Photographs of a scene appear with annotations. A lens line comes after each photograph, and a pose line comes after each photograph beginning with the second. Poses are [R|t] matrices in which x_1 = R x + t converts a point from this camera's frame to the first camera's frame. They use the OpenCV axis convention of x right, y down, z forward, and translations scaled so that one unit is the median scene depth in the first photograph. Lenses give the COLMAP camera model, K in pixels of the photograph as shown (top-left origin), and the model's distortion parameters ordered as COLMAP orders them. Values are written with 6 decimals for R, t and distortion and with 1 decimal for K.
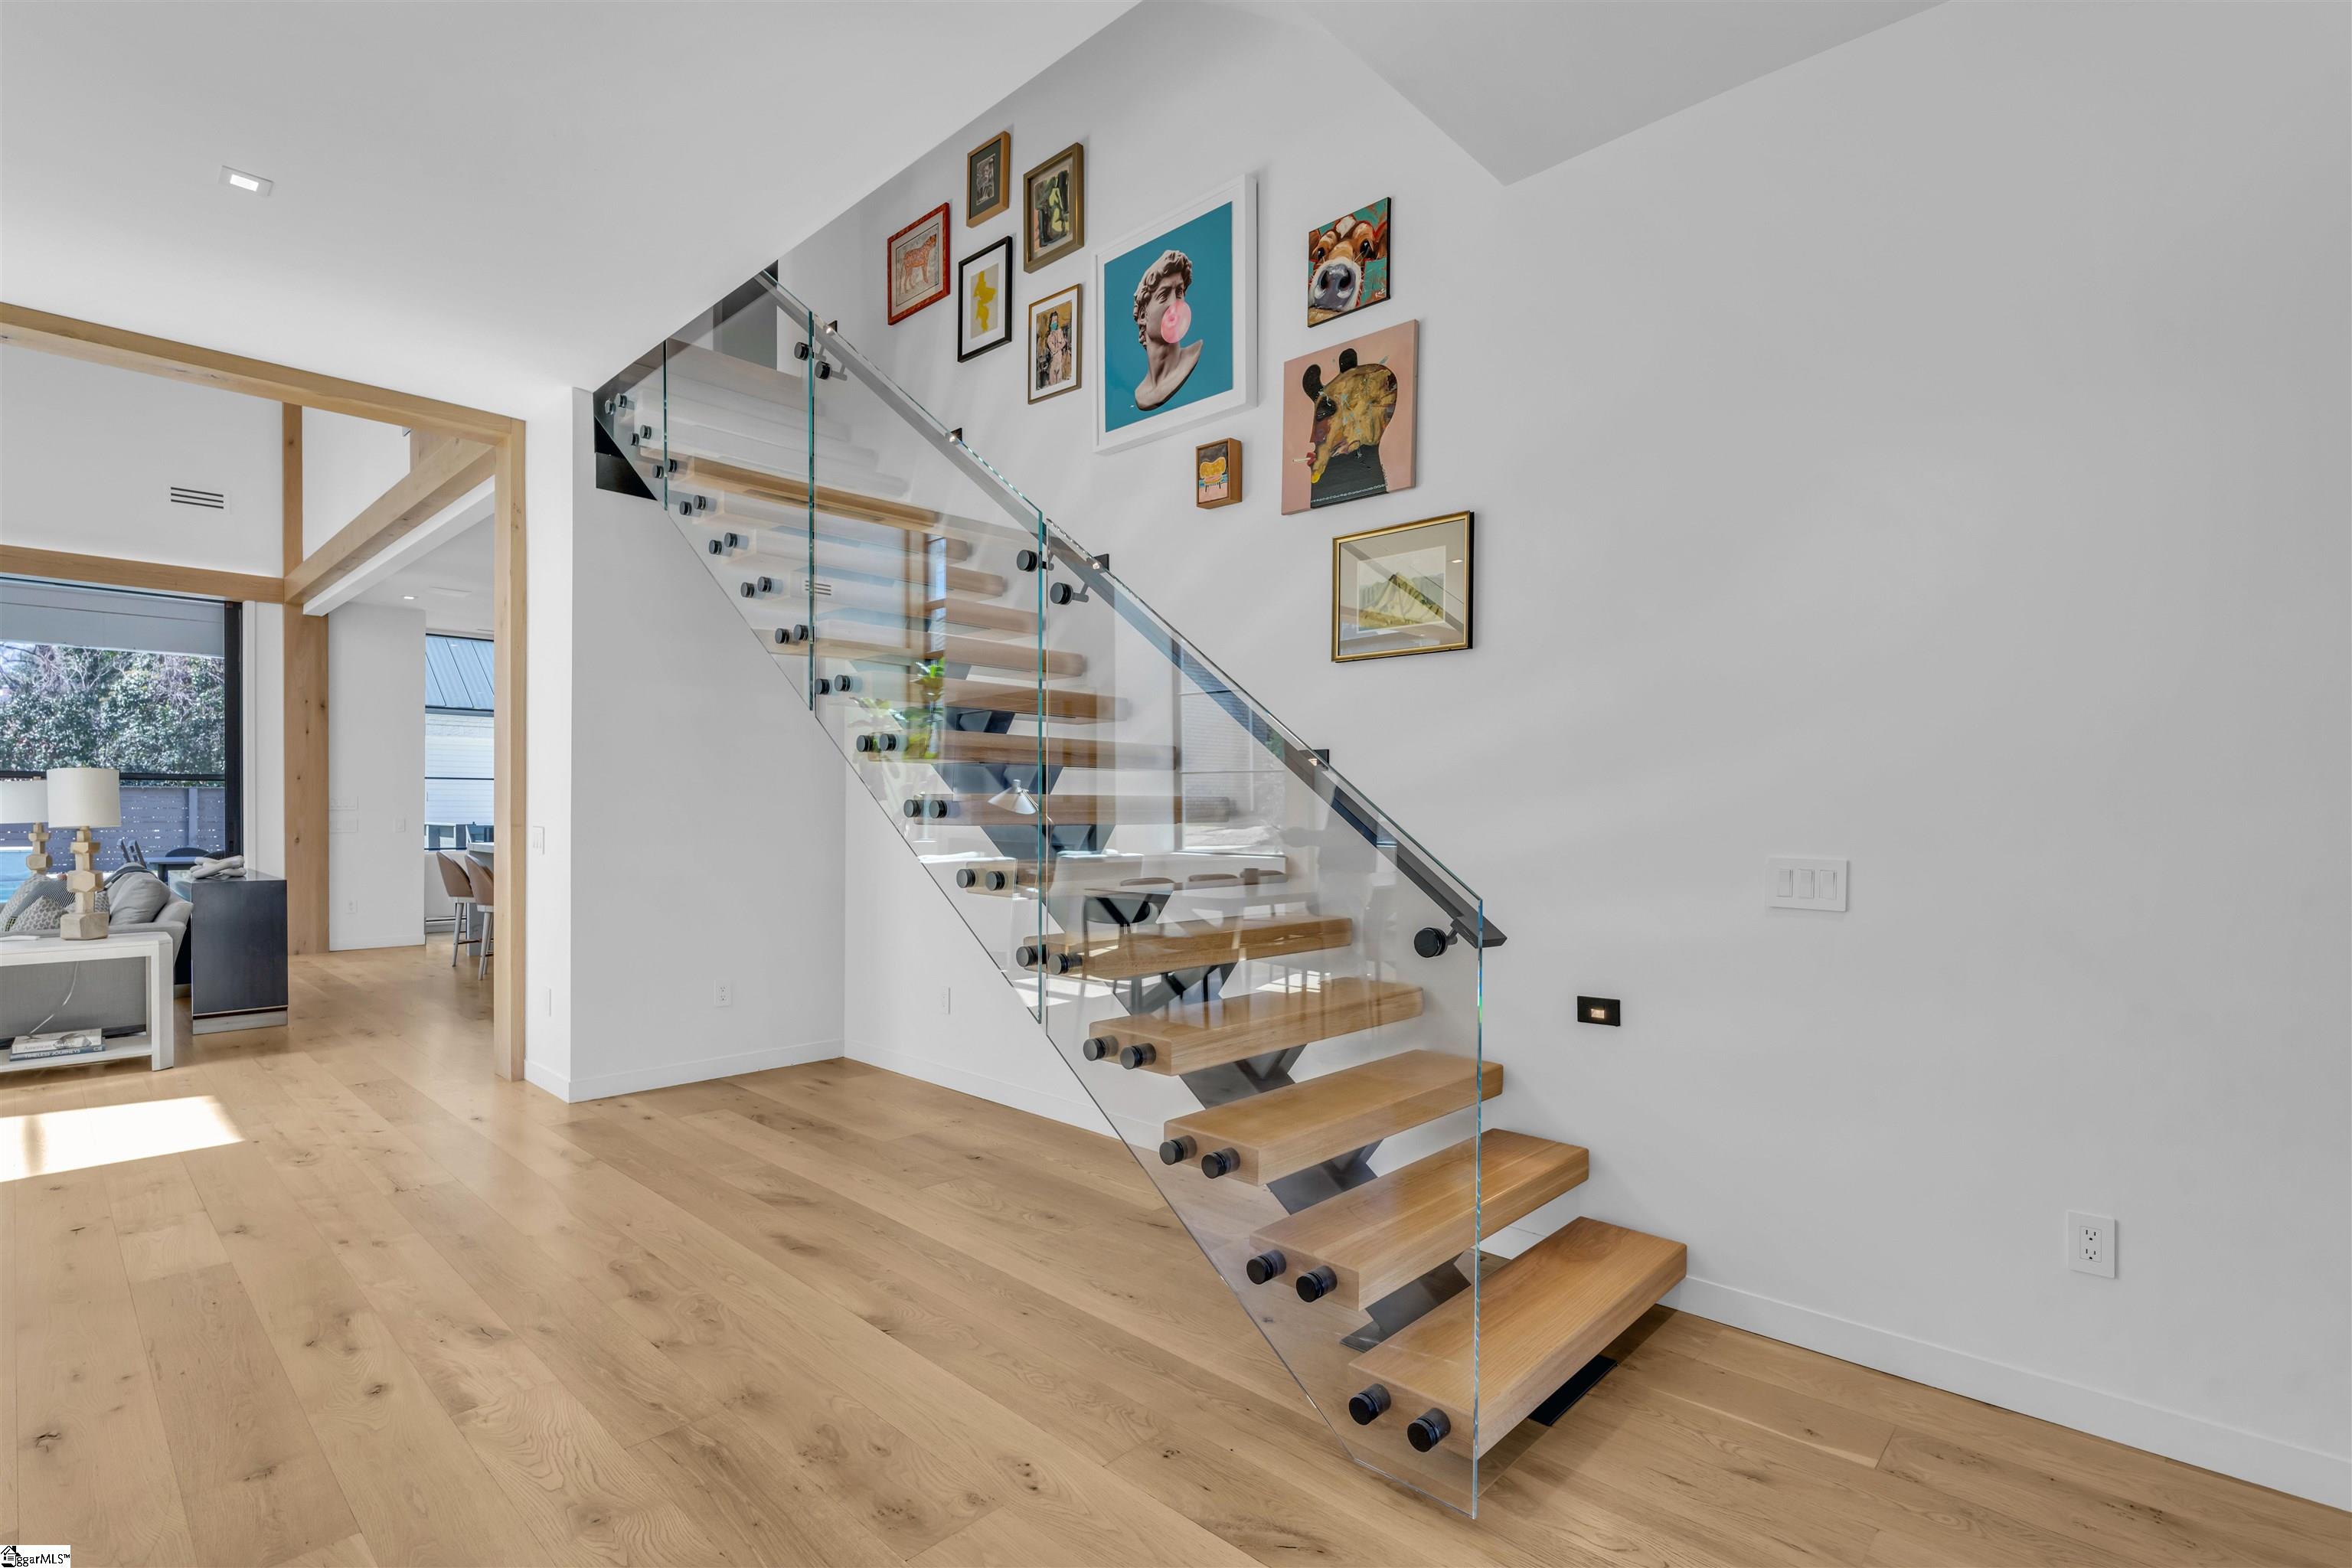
lens RADIAL K [[1073.1, 0, 1173.1], [0, 1073.1, 819.5], [0, 0, 1]] dist [0.000646, 0.000159]
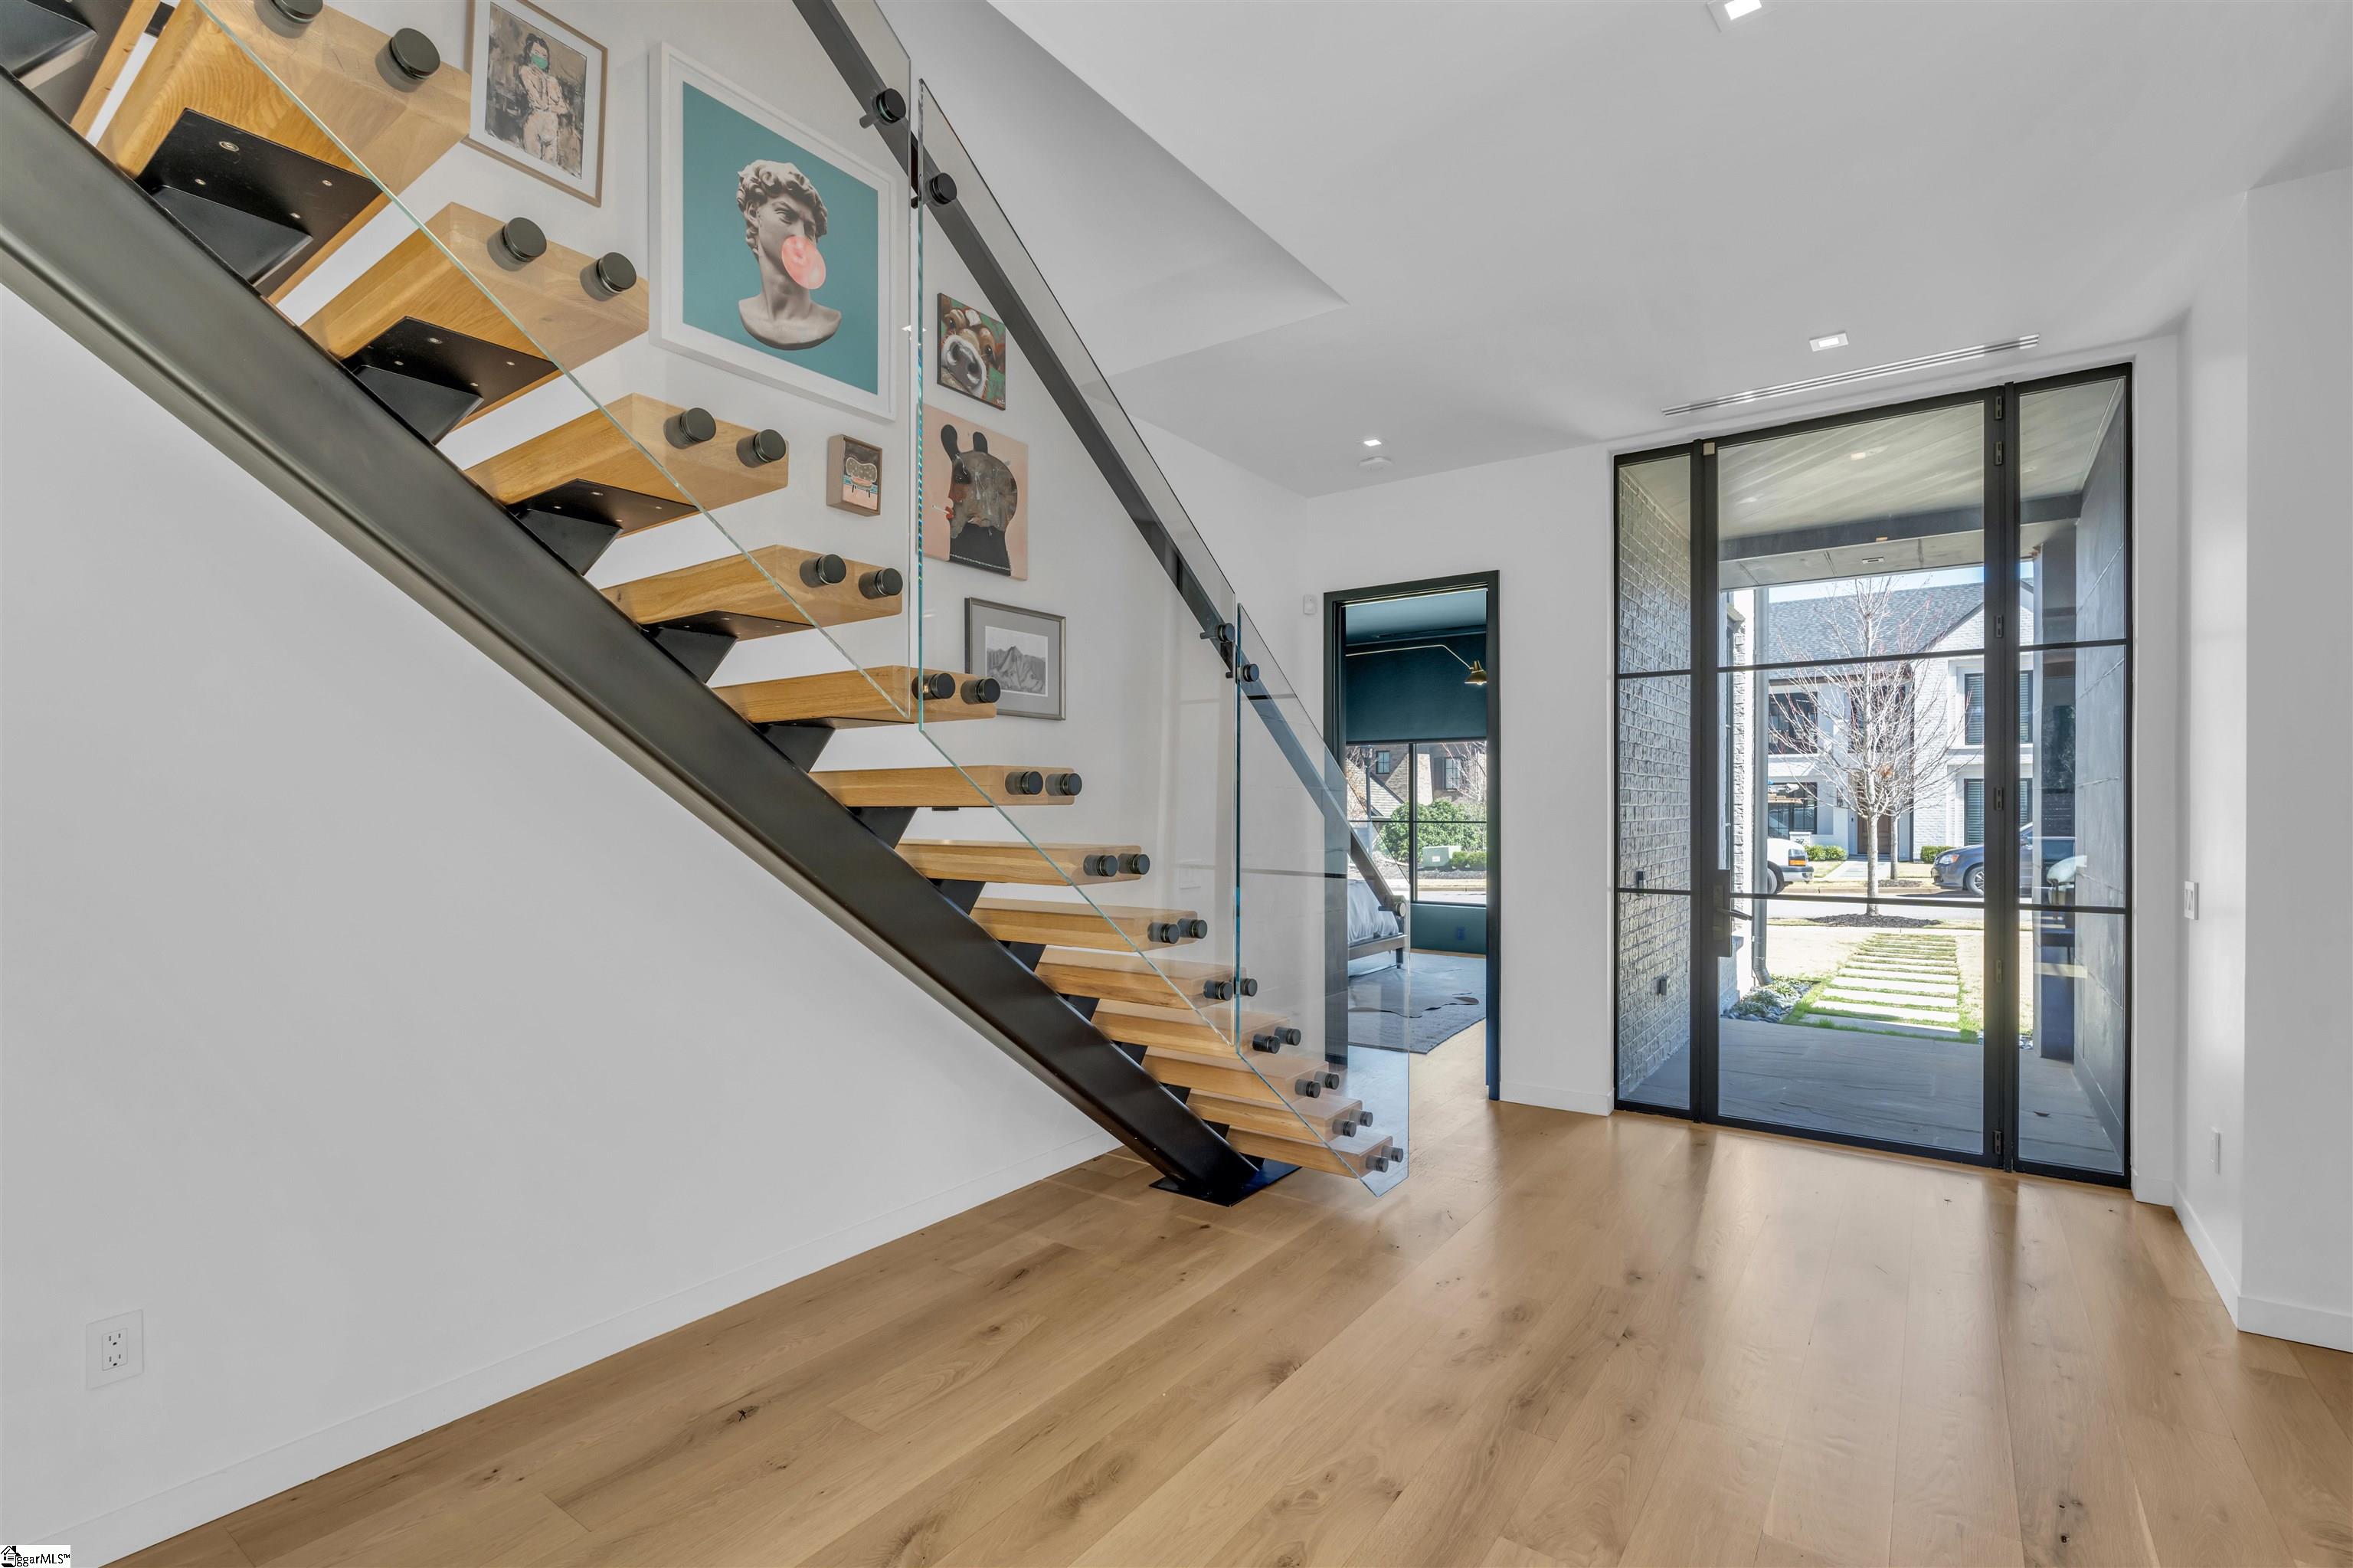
lens RADIAL K [[1073.6, 0, 1177.6], [0, 1073.6, 812.3], [0, 0, 1]] dist [0.000646, 0.000159]
pose [[-0.125522, -0.014049, 0.991991, -0.943566], [0.017018, 0.999722, 0.016312, -0.058260], [-0.991945, 0.018929, -0.125248, 0.916515]]
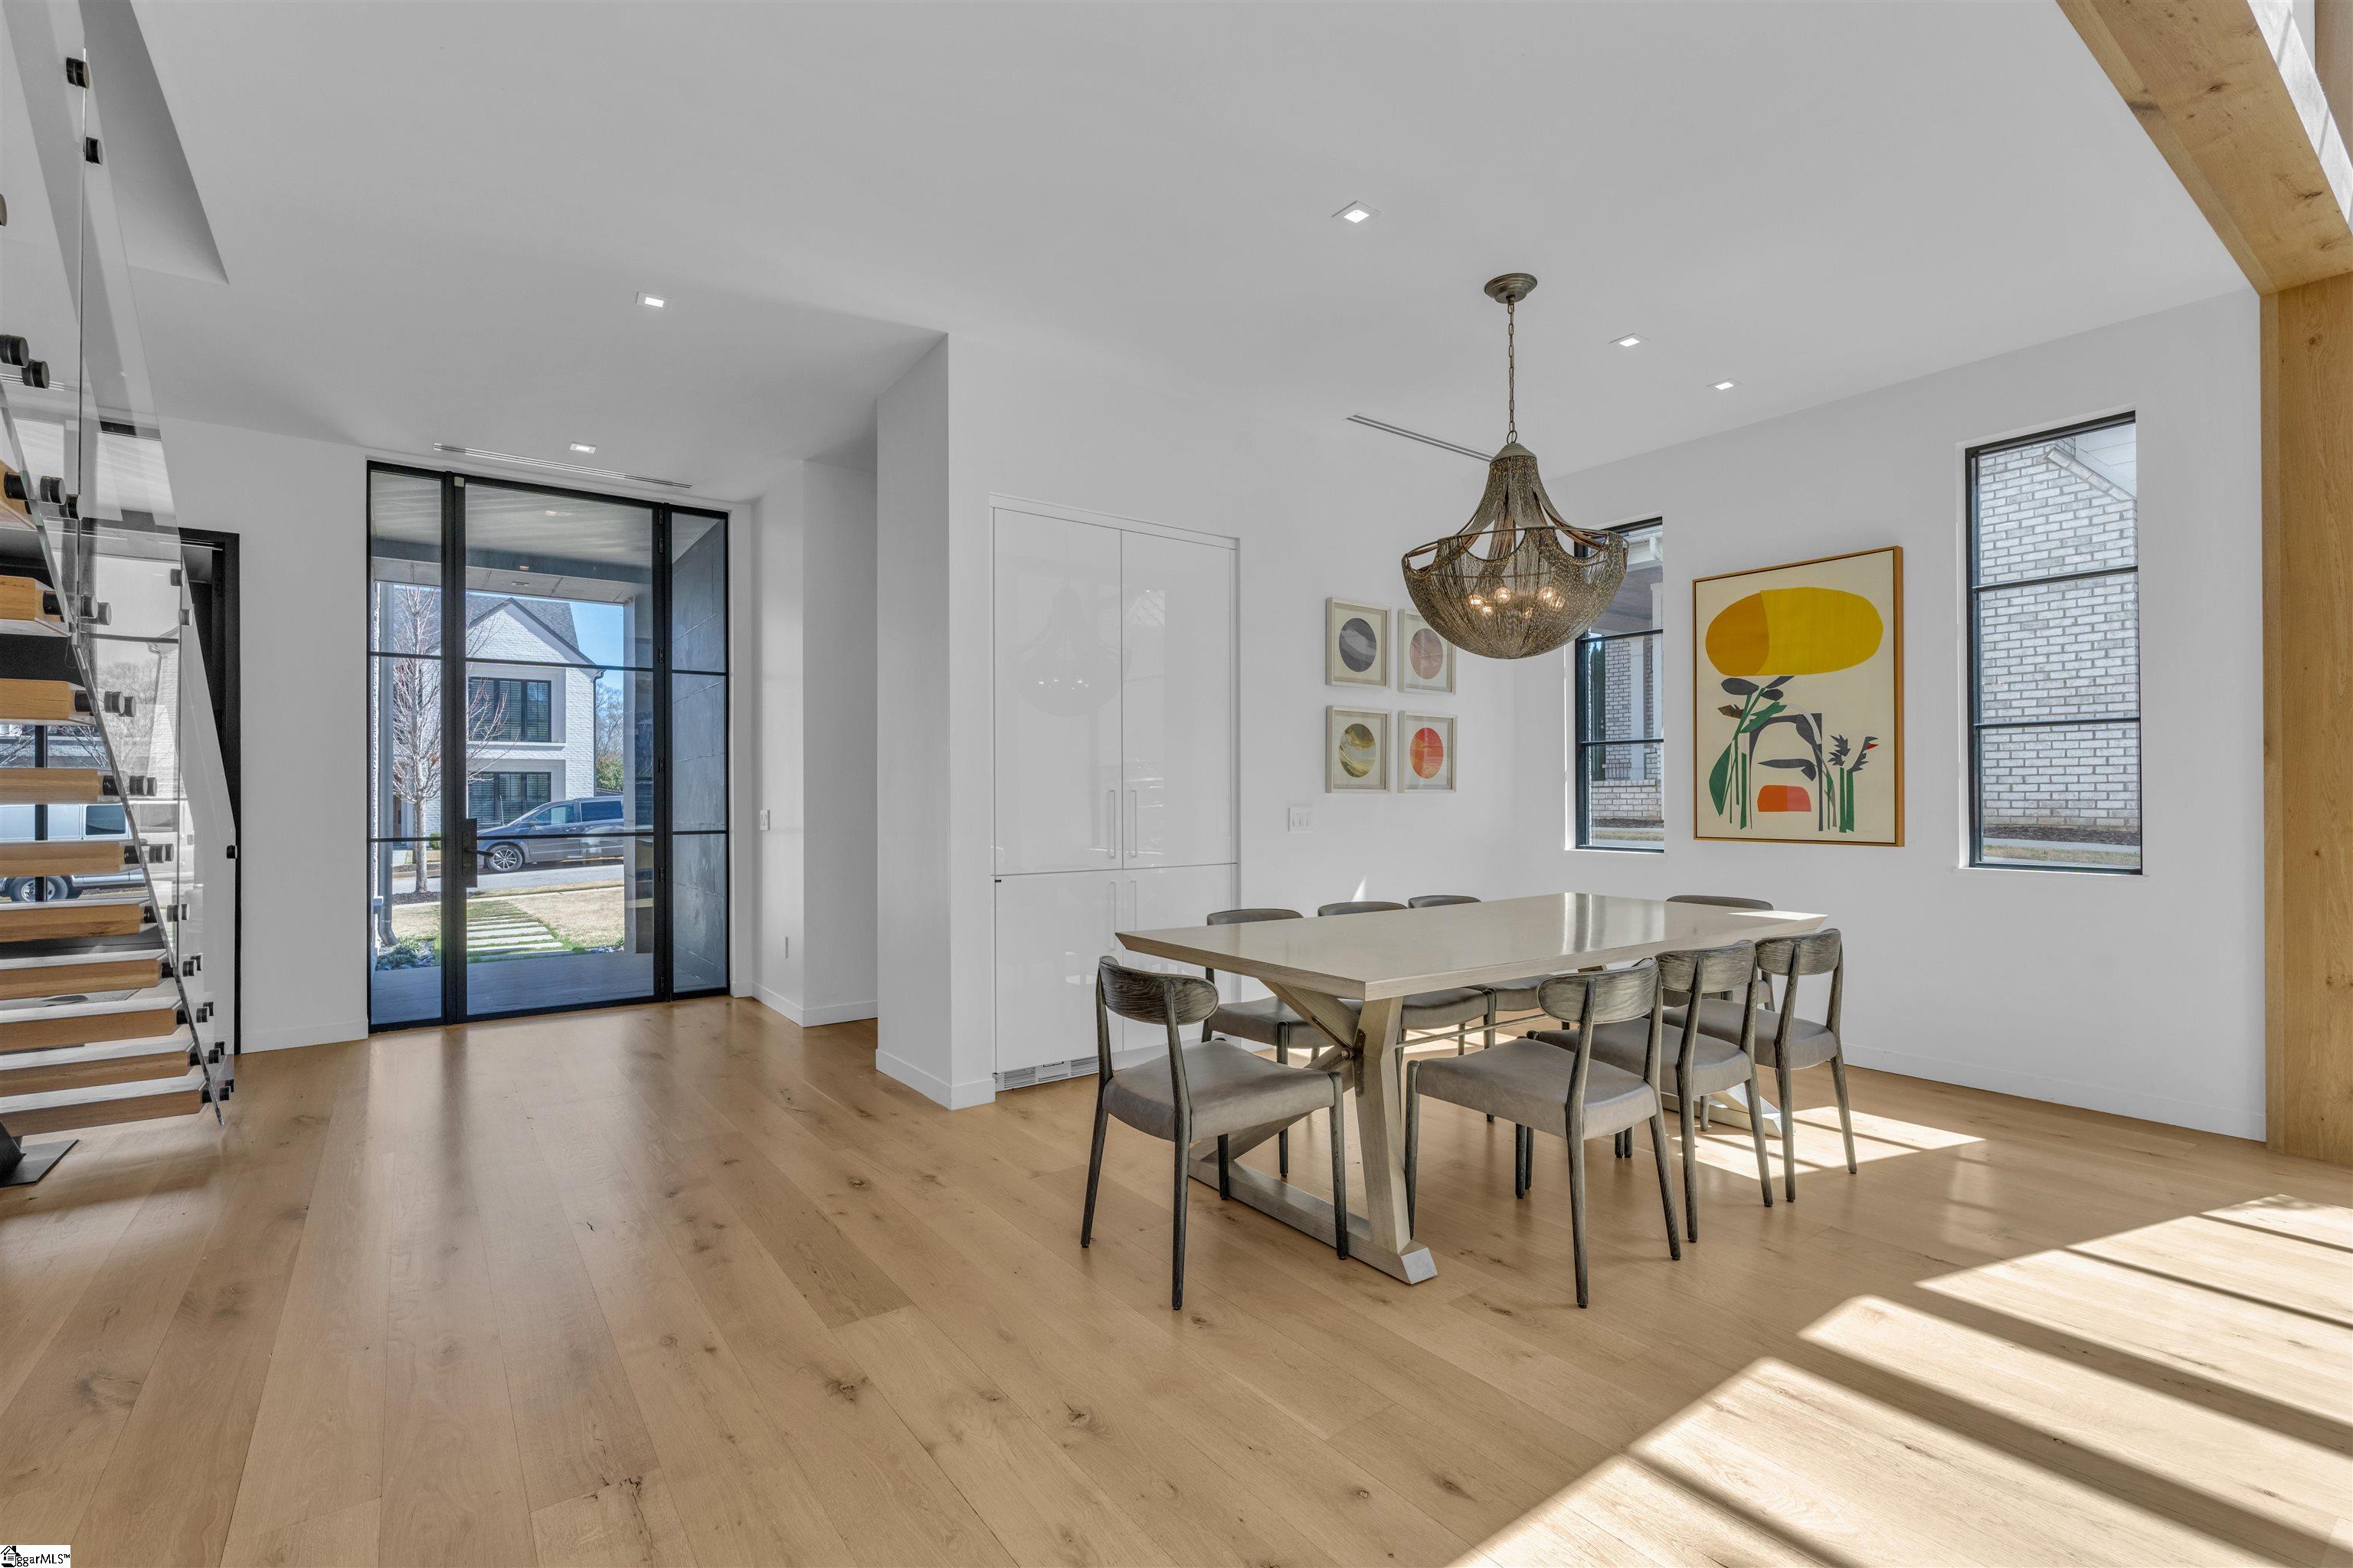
lens RADIAL K [[1073.6, 0, 1183.9], [0, 1073.6, 794.9], [0, 0, 1]] dist [0.000646, 0.000159]
pose [[-0.982693, 0.000273, 0.185241, -1.108165], [0.002947, 0.999895, 0.014159, -0.012012], [-0.185218, 0.014460, -0.982591, 1.507485]]
